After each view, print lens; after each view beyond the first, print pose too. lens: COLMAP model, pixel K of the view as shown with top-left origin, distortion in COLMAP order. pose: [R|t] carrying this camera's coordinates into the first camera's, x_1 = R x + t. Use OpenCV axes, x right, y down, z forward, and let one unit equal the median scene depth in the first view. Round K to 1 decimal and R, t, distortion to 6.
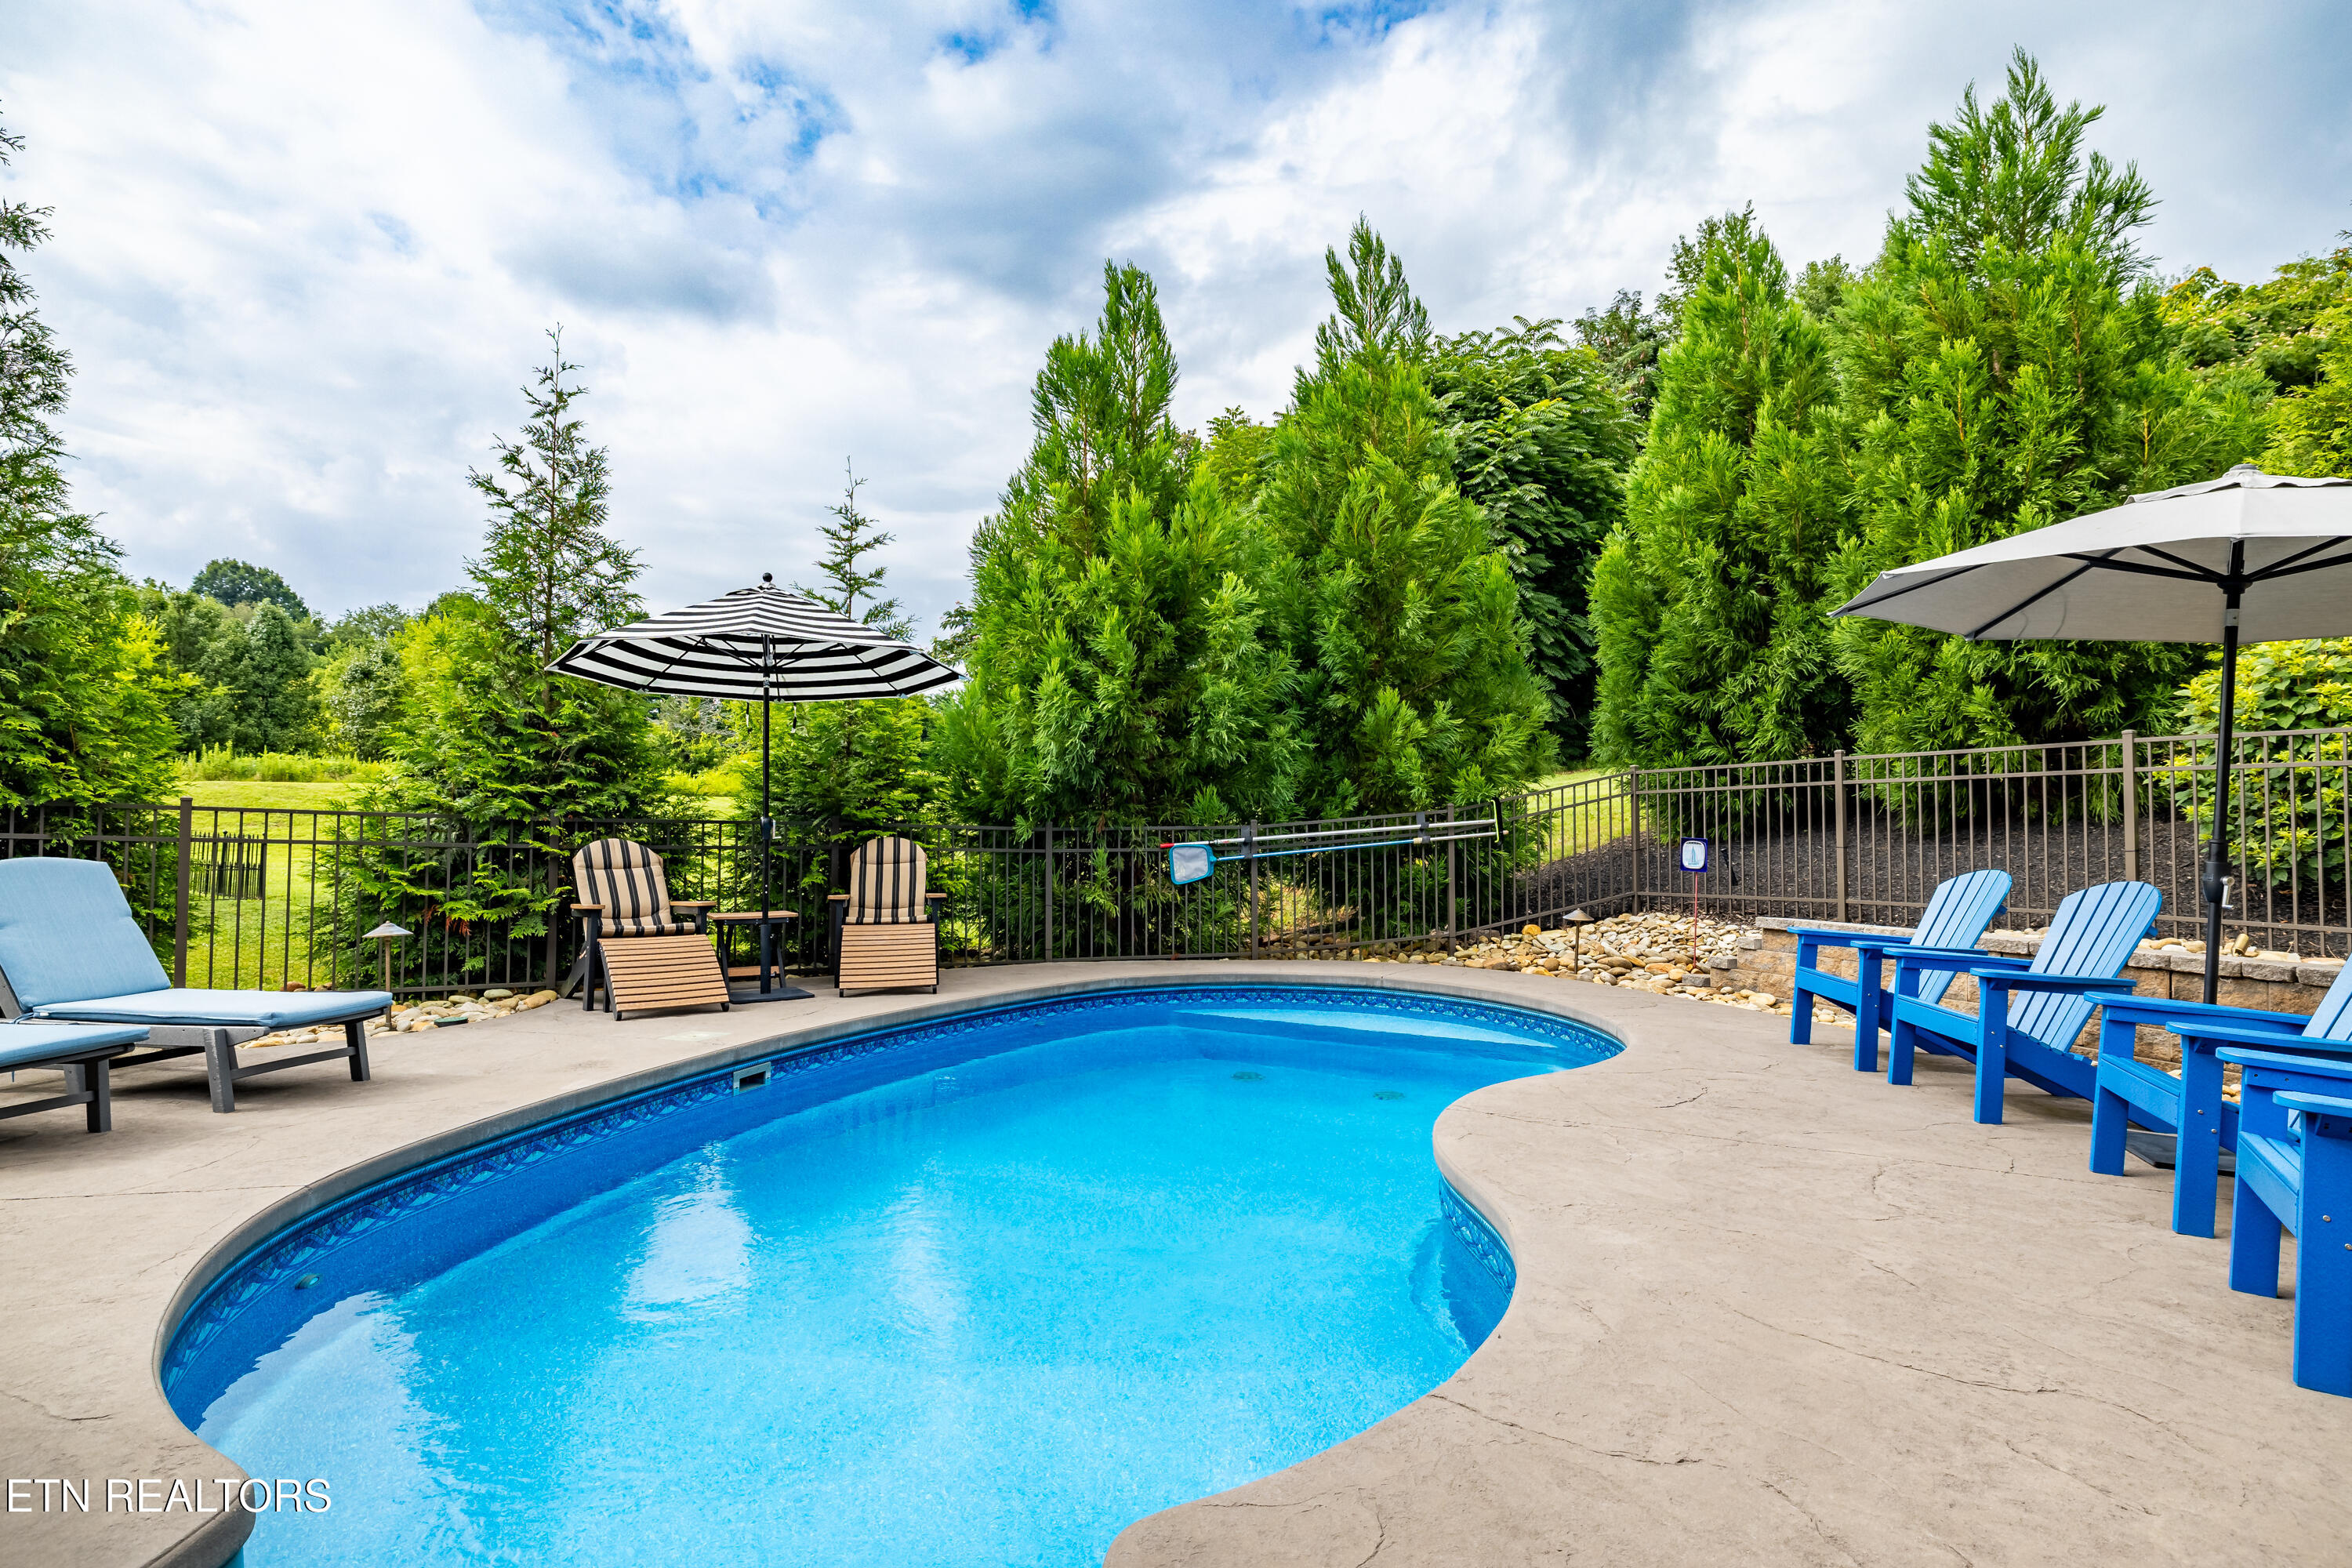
lens RADIAL K [[1185.8, 0, 1171.8], [0, 1185.8, 778.1], [0, 0, 1]] dist [0.000373, 0.001193]
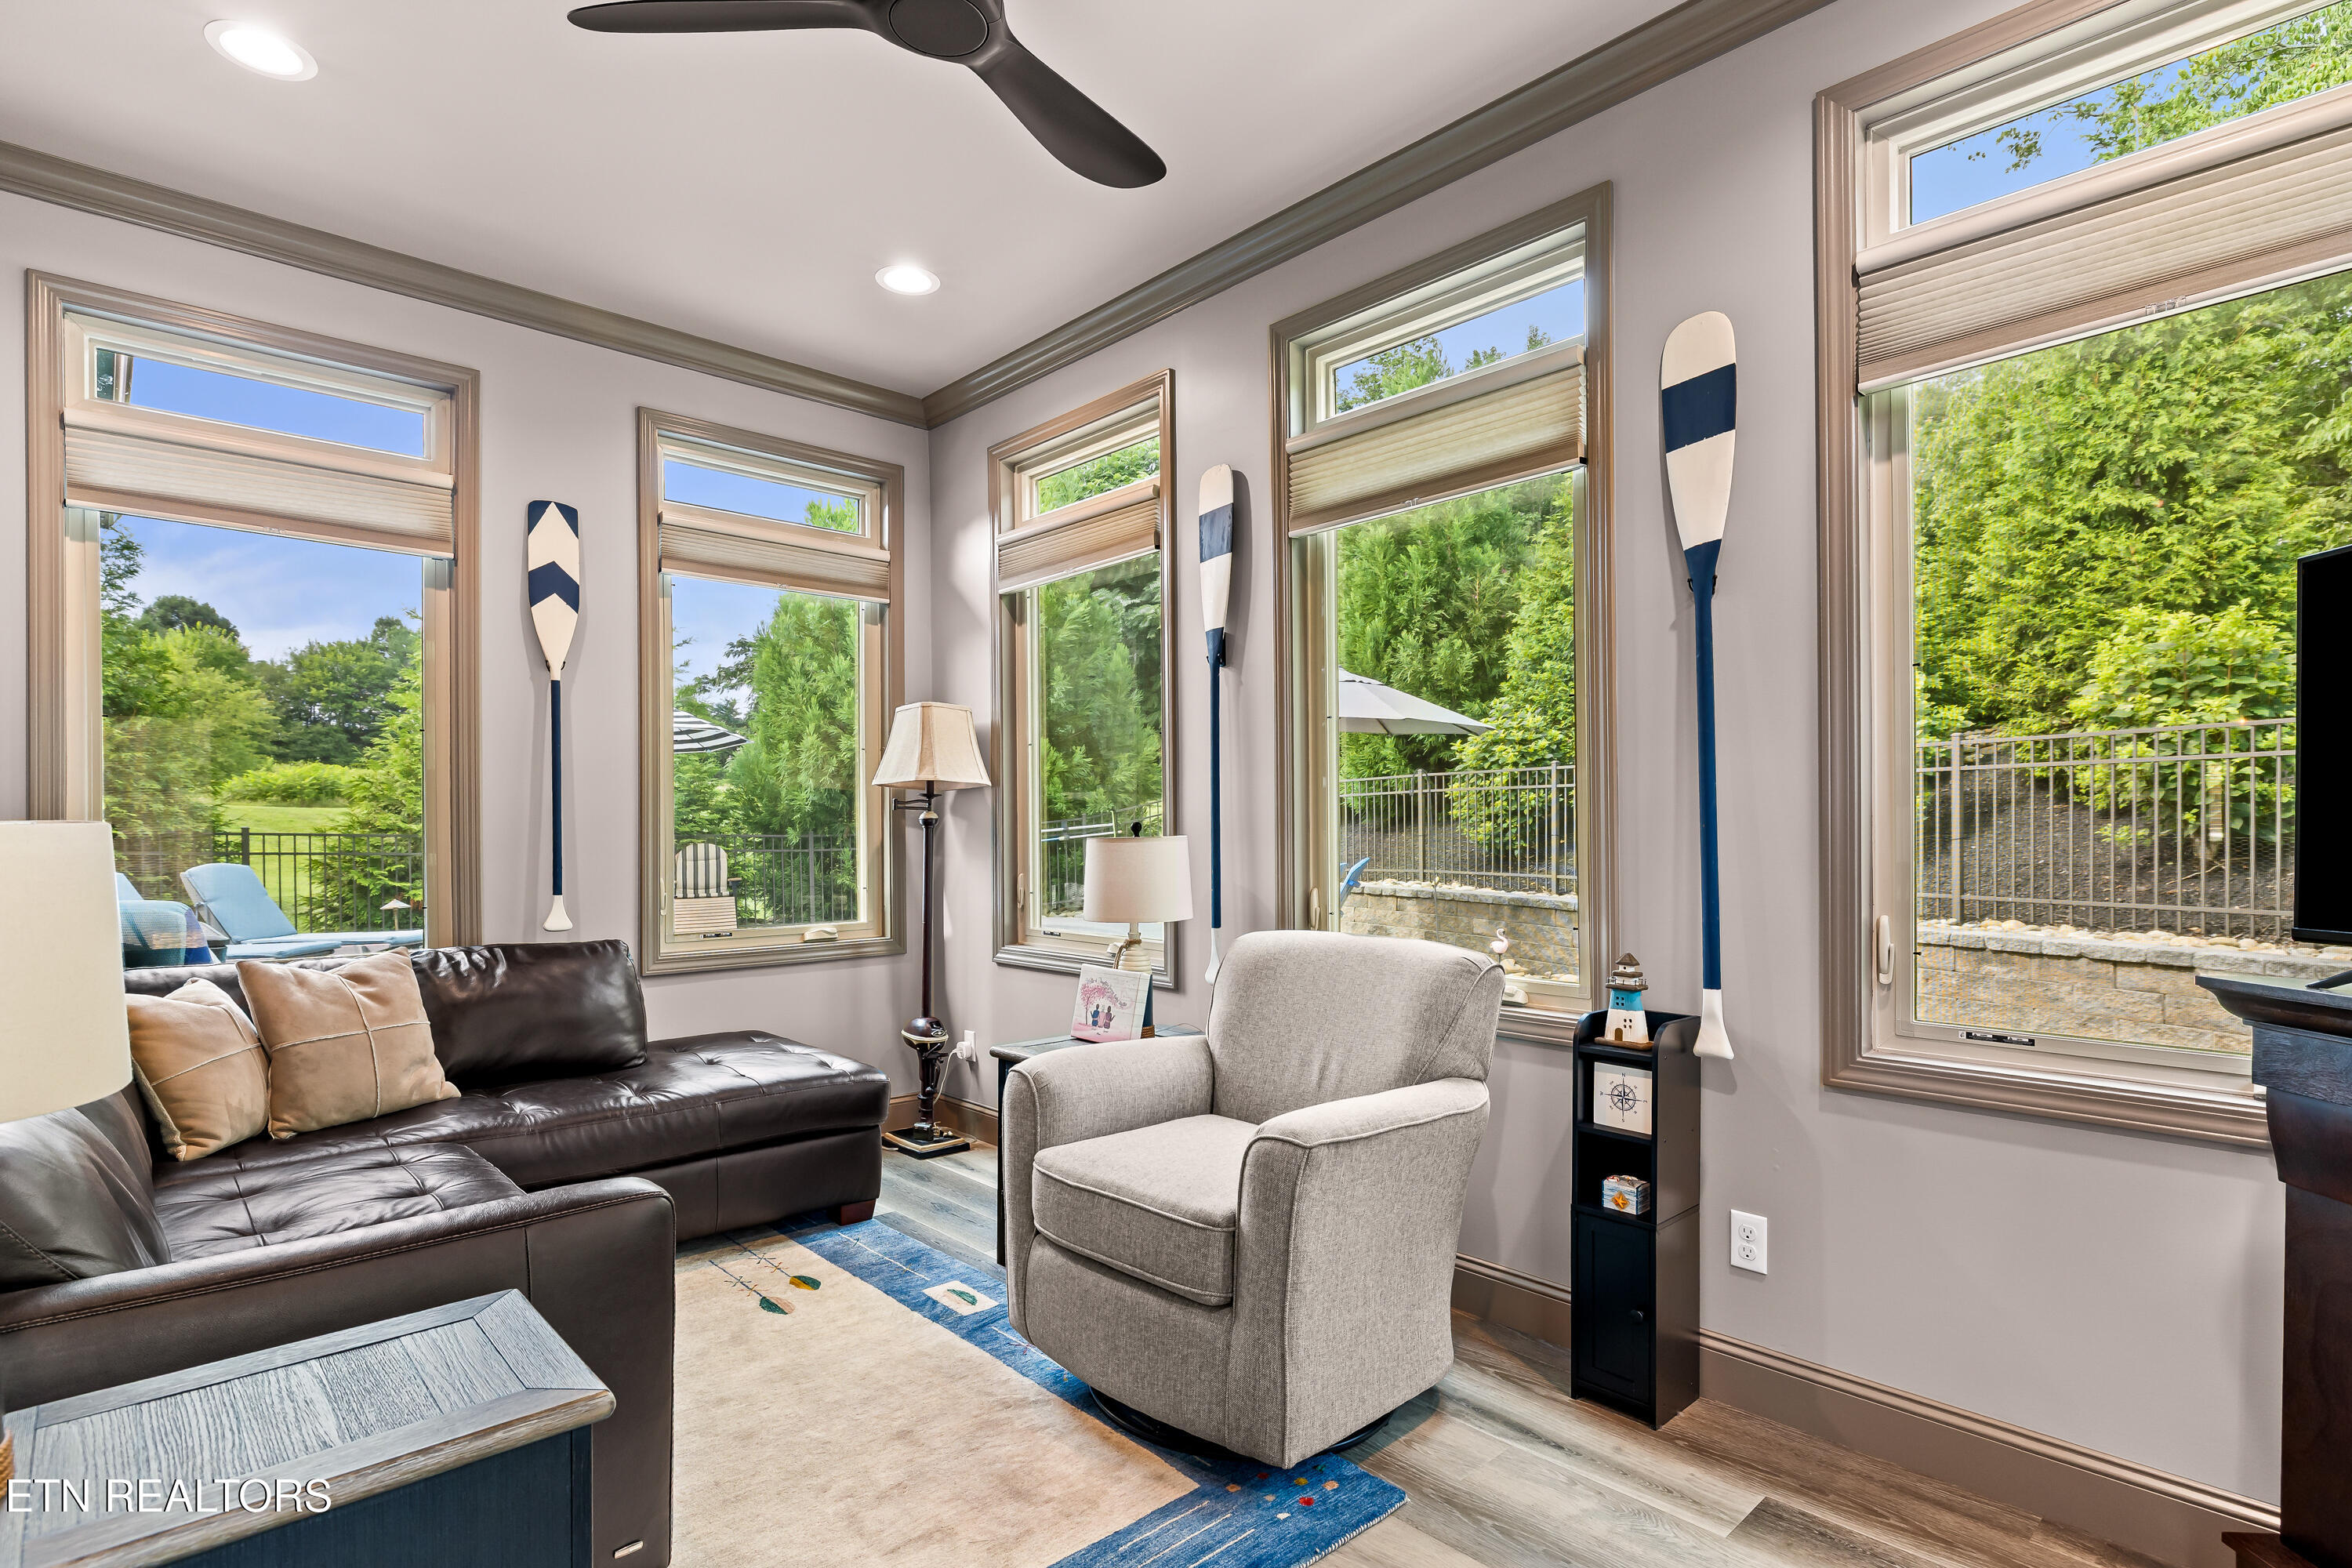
lens RADIAL K [[1152.0, 0, 1158.8], [0, 1152.0, 820.0], [0, 0, 1]] dist [-0.004615, -0.000305]
pose [[0.985716, -0.018494, 0.167395, 0.097544], [0.013006, 0.999343, 0.033819, -0.023276], [-0.167910, -0.031159, 0.985310, -0.573651]]
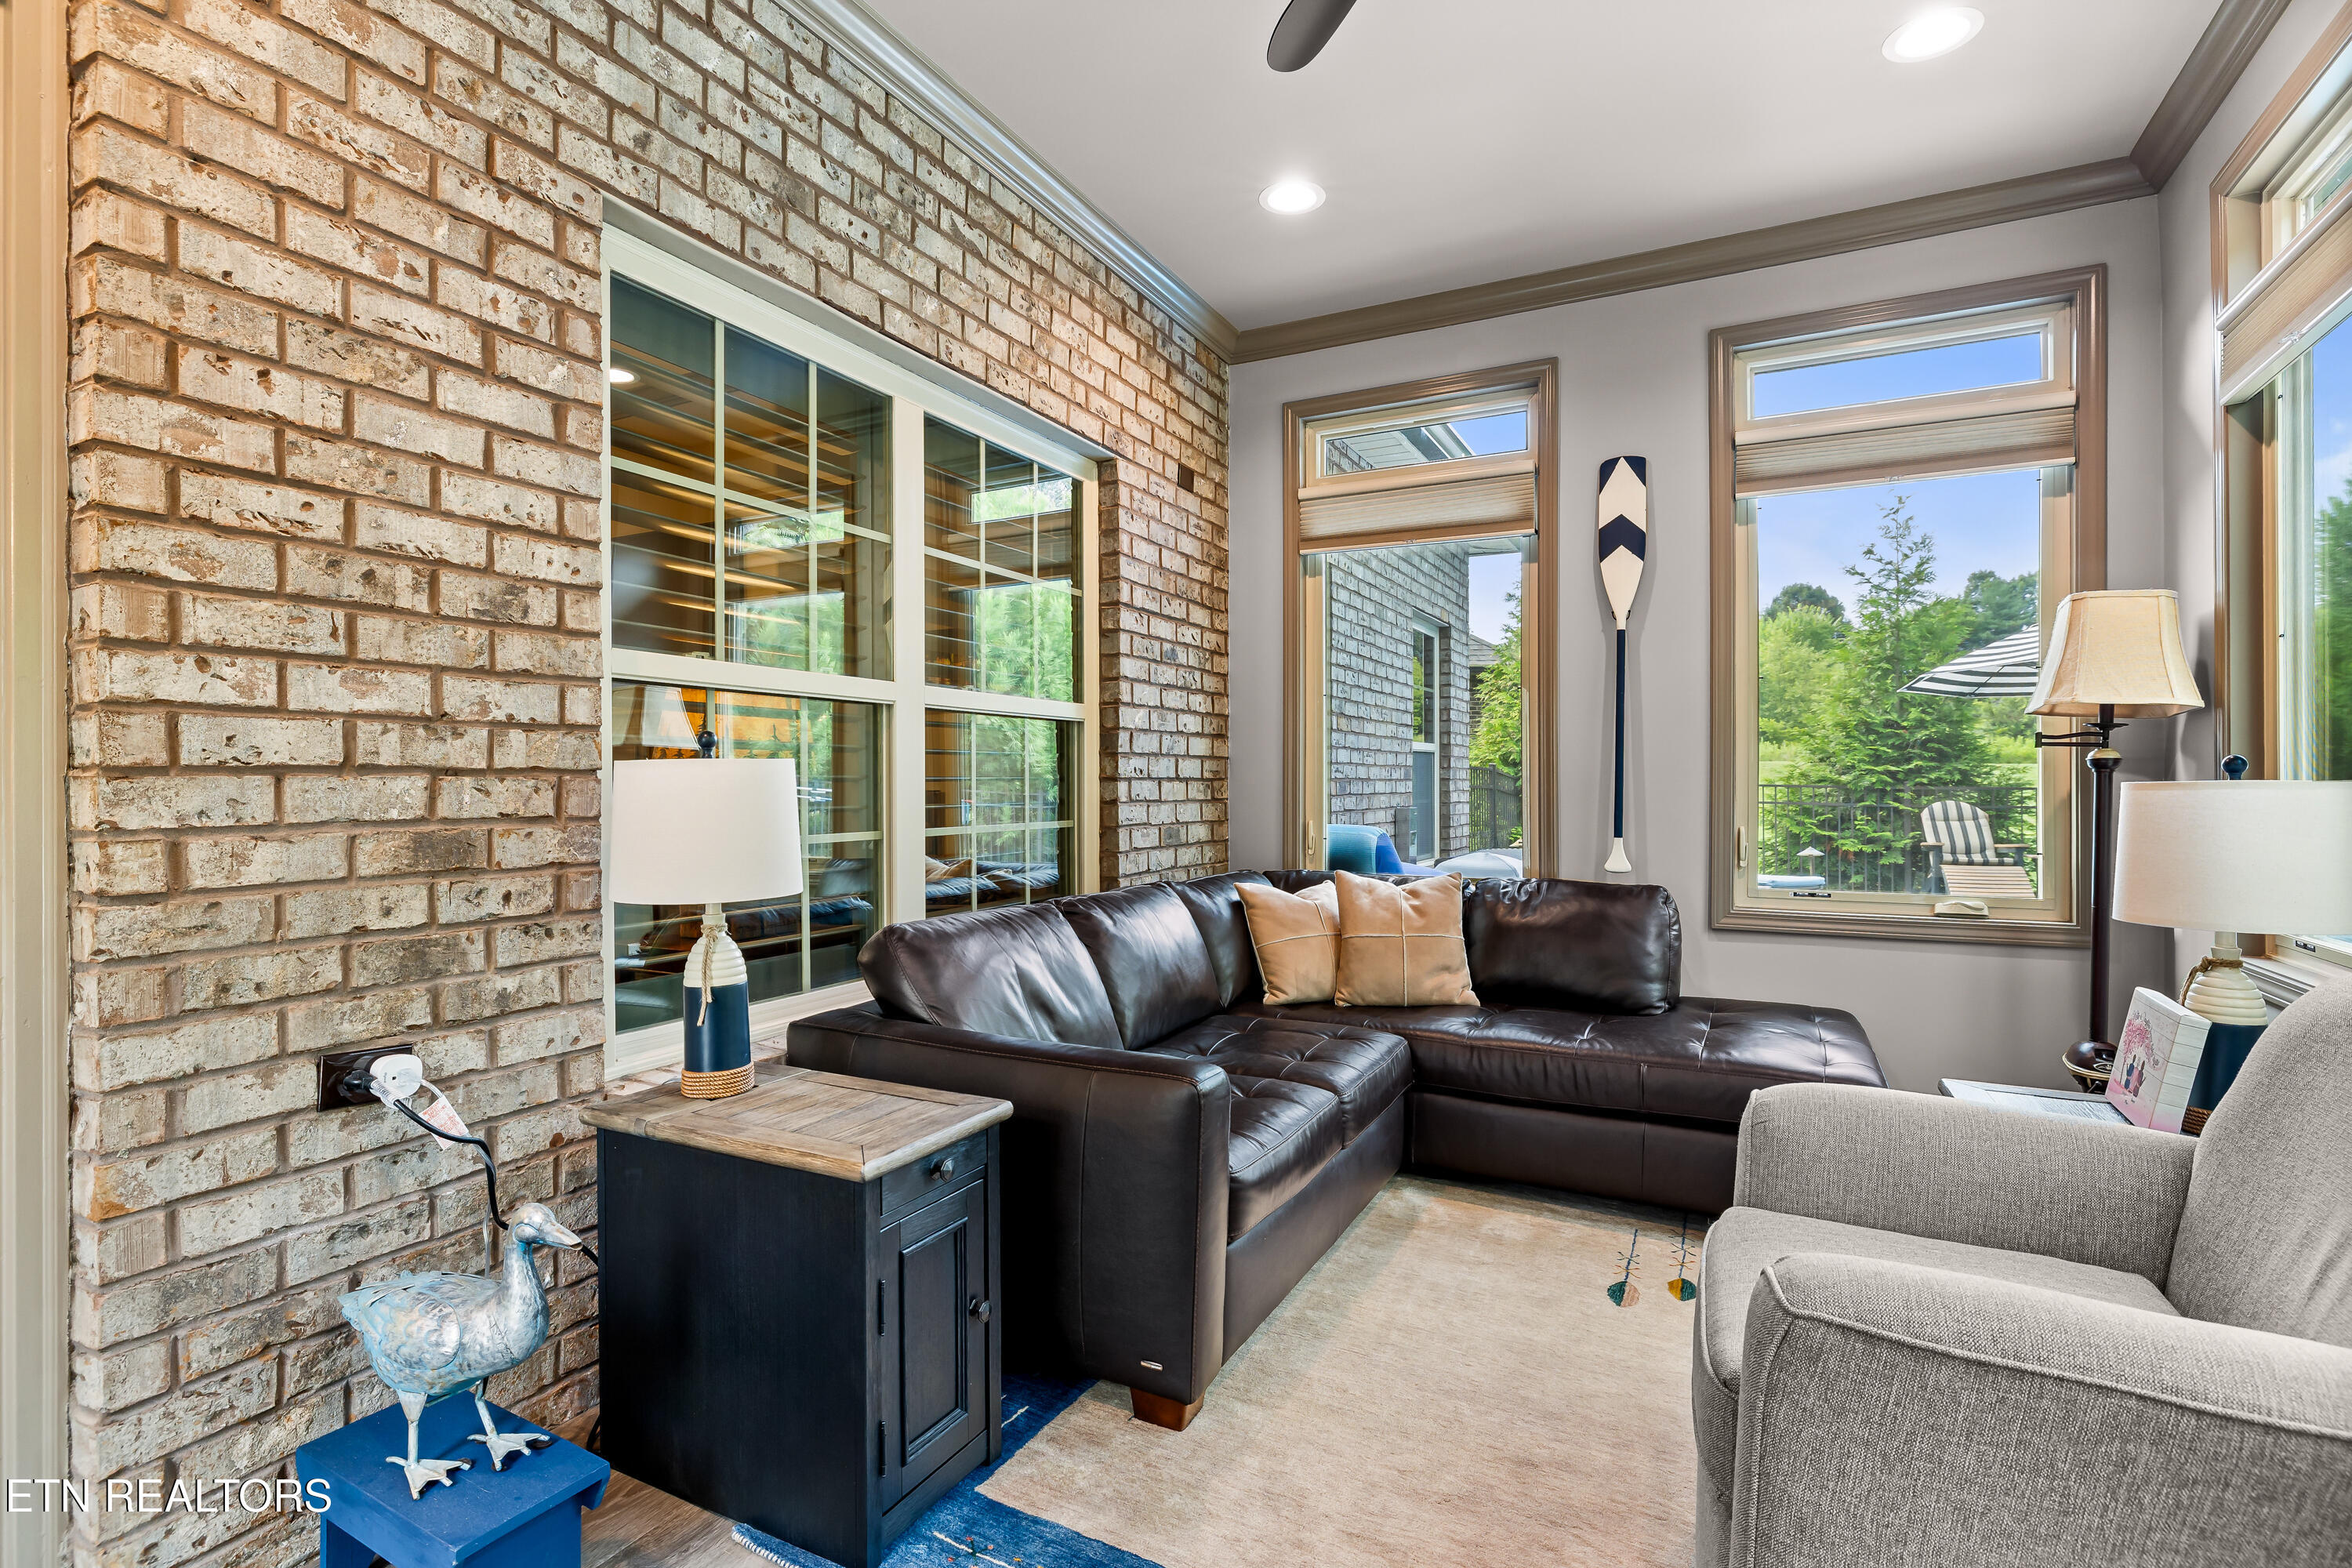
lens RADIAL K [[1129.7, 0, 1176.0], [0, 1129.7, 784.0], [0, 0, 1]] dist [-0.001949, -0.000180]
pose [[0.498893, -0.015185, -0.866530, 0.238622], [0.039692, 0.999198, 0.005343, -0.013635], [0.865754, -0.037060, 0.499096, -0.478805]]
